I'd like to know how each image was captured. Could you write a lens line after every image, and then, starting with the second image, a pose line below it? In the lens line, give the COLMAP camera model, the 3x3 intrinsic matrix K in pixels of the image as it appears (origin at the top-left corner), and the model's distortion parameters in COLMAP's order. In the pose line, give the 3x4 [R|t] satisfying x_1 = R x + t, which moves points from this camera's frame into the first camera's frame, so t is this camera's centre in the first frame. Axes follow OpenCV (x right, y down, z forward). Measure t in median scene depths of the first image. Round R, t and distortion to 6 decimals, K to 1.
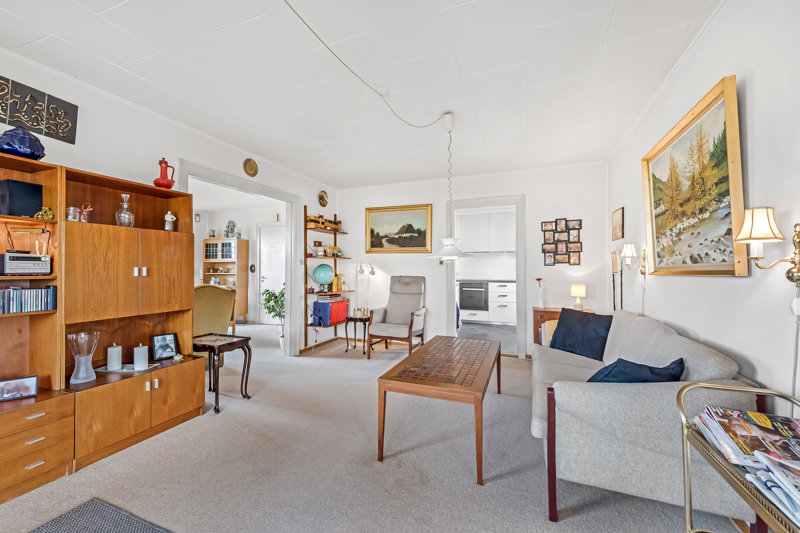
lens RADIAL K [[339.4, 0, 400.3], [0, 339.4, 264.0], [0, 0, 1]] dist [-0.002541, -0.001365]
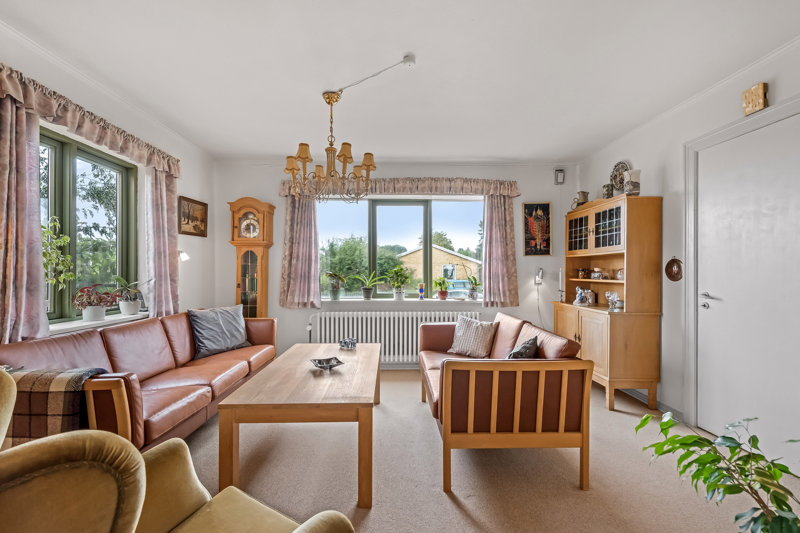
lens RADIAL K [[339.4, 0, 402.7], [0, 339.4, 269.9], [0, 0, 1]] dist [-0.002541, -0.001365]
pose [[0.403272, 0.003047, -0.915075, -0.214193], [0.007484, 0.999950, 0.006628, 0.008623], [0.915049, -0.009521, 0.403229, 0.575843]]
